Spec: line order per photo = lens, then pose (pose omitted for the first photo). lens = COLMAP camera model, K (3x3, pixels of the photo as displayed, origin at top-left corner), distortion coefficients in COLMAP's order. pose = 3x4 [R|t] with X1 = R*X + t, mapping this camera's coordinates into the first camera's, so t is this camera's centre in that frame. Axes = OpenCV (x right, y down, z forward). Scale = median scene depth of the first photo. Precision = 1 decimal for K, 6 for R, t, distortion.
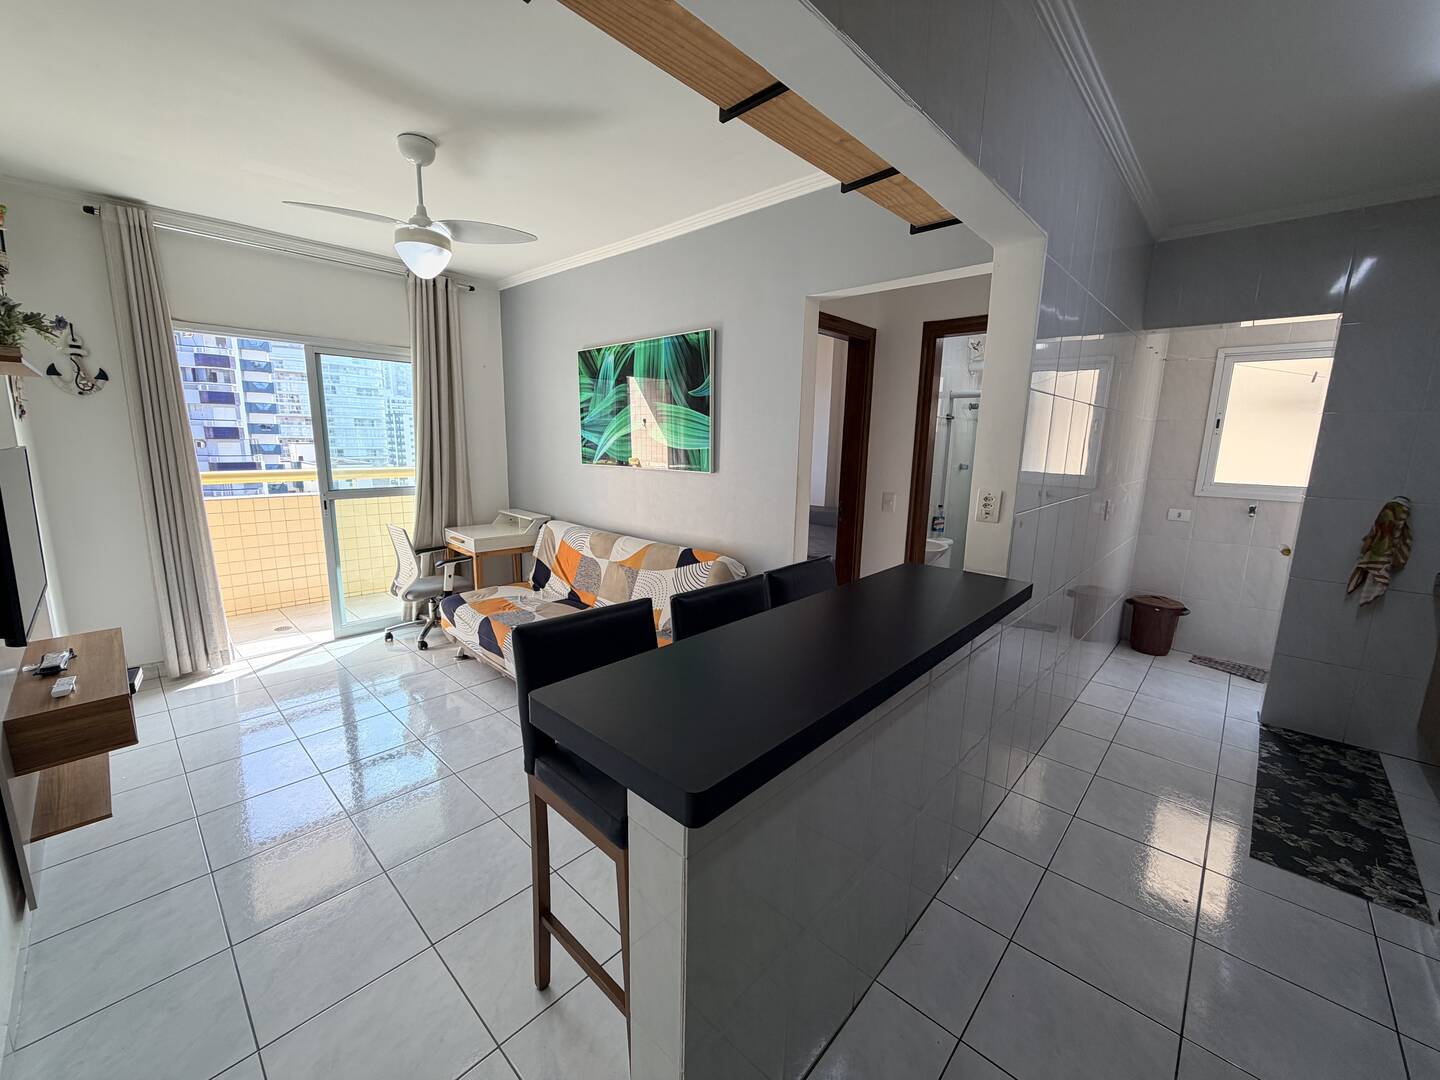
lens RADIAL K [[574.7, 0, 712.2], [0, 574.7, 540.9], [0, 0, 1]] dist [-0.000501, 0.000375]
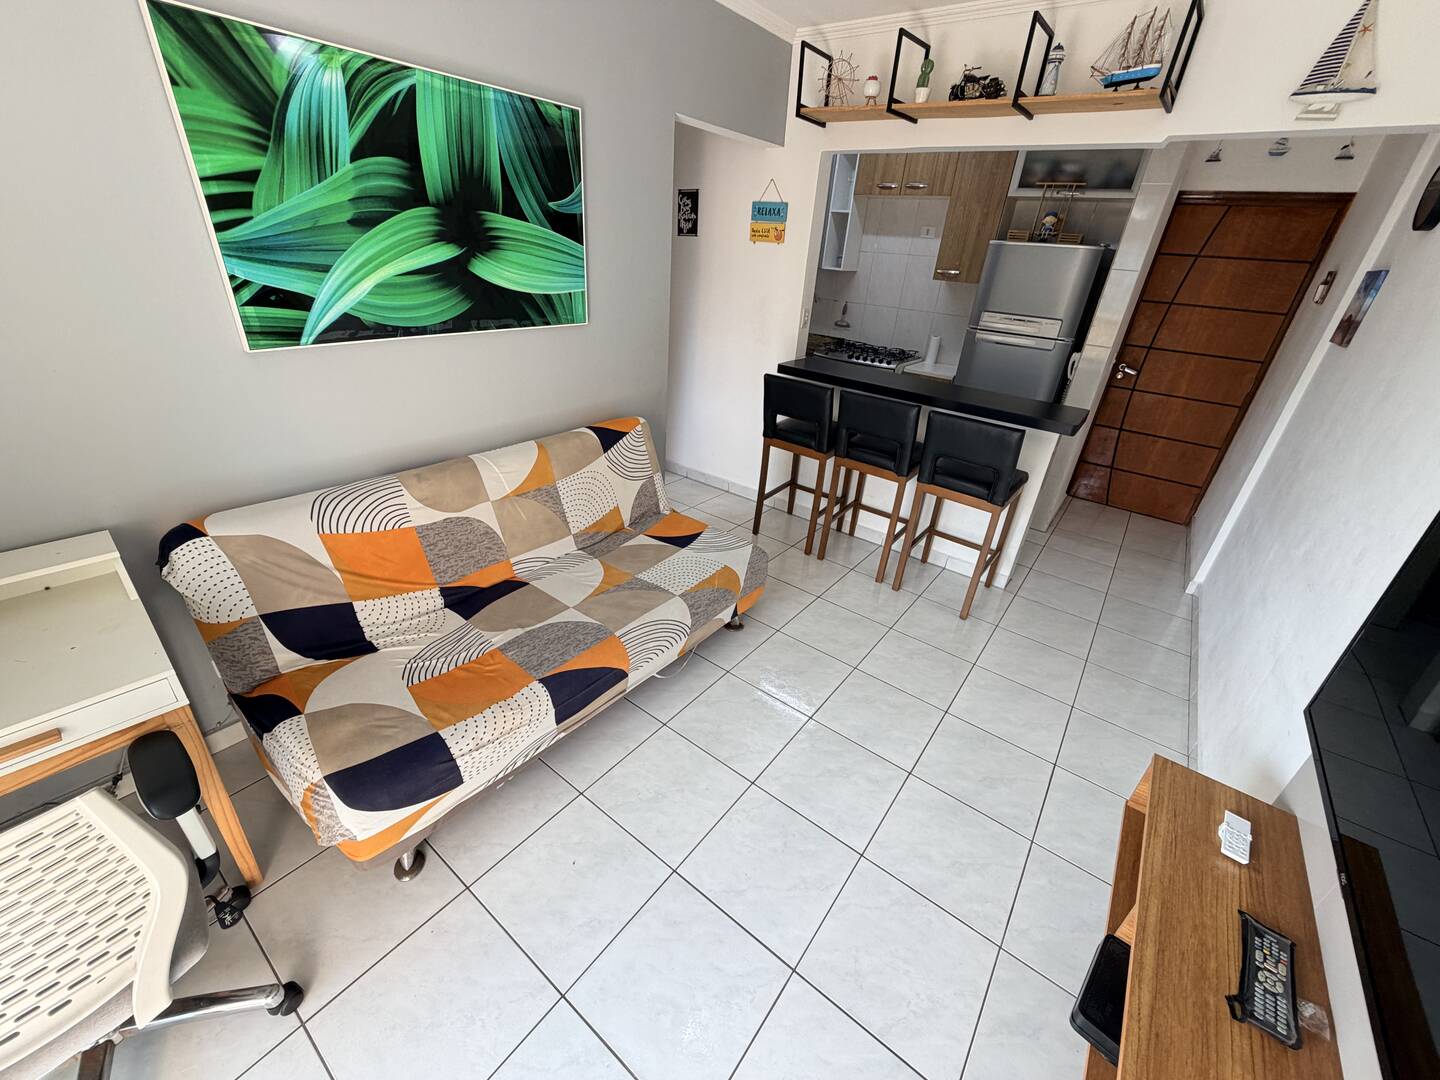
lens RADIAL K [[574.7, 0, 715.9], [0, 574.7, 540.2], [0, 0, 1]] dist [-0.000501, 0.000375]
pose [[-0.097842, -0.480952, 0.871270, -0.776386], [0.107864, 0.865189, 0.489708, -0.208821], [-0.989339, 0.141893, -0.032774, 0.817104]]
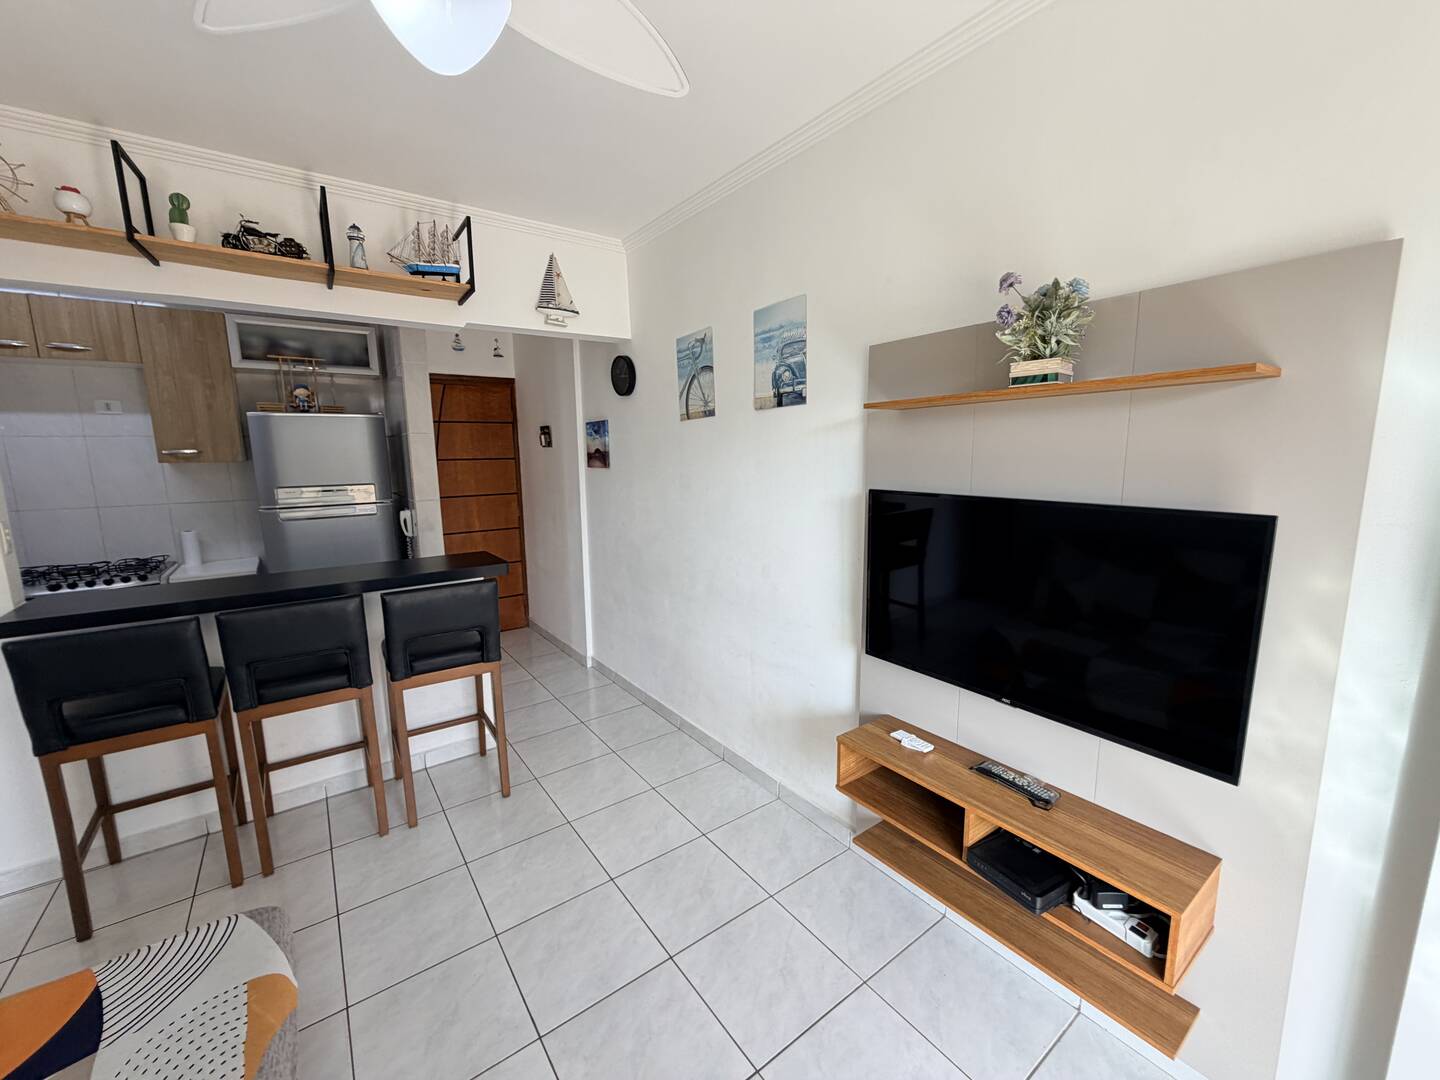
lens RADIAL K [[574.7, 0, 715.1], [0, 574.7, 539.9], [0, 0, 1]] dist [-0.000501, 0.000375]
pose [[-0.982779, -0.035563, 0.181331, -0.515105], [0.026536, 0.943973, 0.328954, -0.200941], [-0.182871, 0.328101, -0.926773, 0.972168]]
